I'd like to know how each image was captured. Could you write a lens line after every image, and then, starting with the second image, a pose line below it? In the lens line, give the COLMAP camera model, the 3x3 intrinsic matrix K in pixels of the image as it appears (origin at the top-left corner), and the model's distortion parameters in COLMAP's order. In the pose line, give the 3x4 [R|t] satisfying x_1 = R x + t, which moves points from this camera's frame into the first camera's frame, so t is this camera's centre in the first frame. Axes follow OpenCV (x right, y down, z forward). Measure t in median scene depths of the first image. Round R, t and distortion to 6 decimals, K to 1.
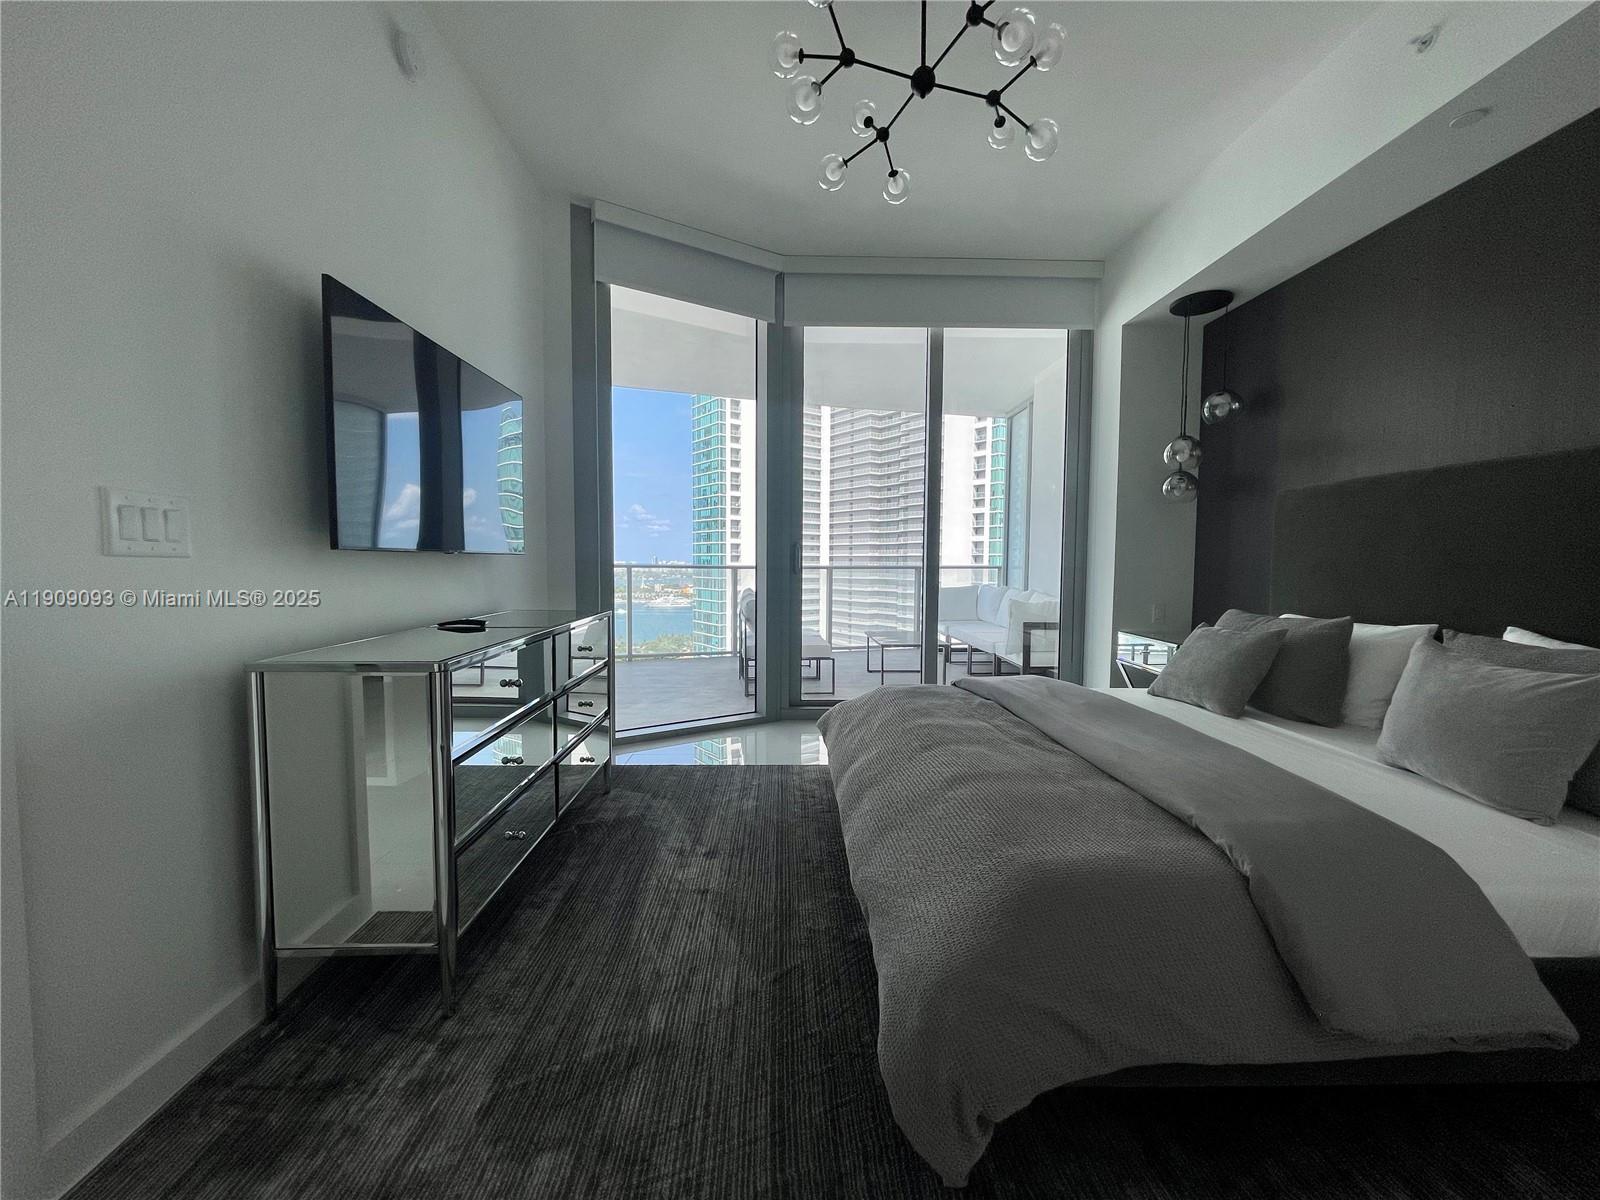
lens RADIAL K [[636.1, 0, 798.7], [0, 636.1, 593.7], [0, 0, 1]] dist [0.002268, -0.001223]
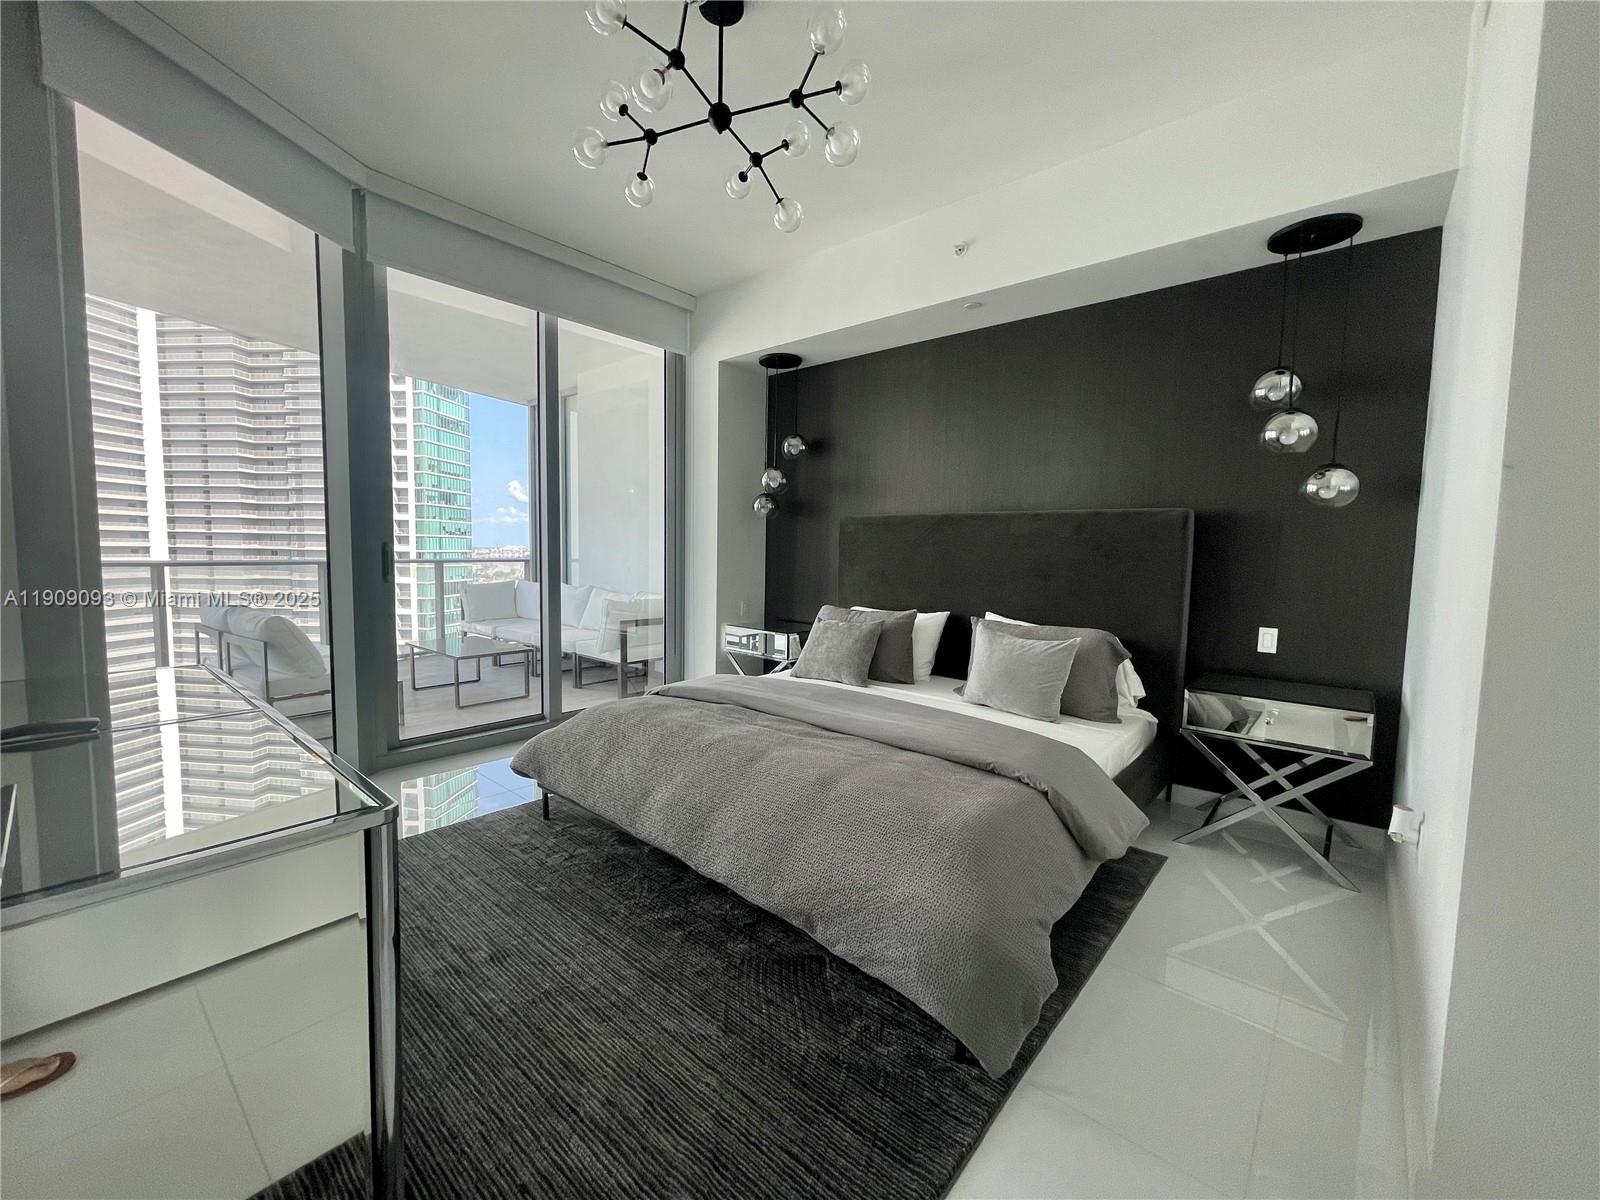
lens RADIAL K [[636.1, 0, 785.8], [0, 636.1, 594.5], [0, 0, 1]] dist [0.002268, -0.001223]
pose [[0.685128, -0.045062, 0.727027, -0.282797], [0.024203, 0.998942, 0.039108, -0.041967], [-0.728020, -0.009198, 0.685494, 0.119169]]
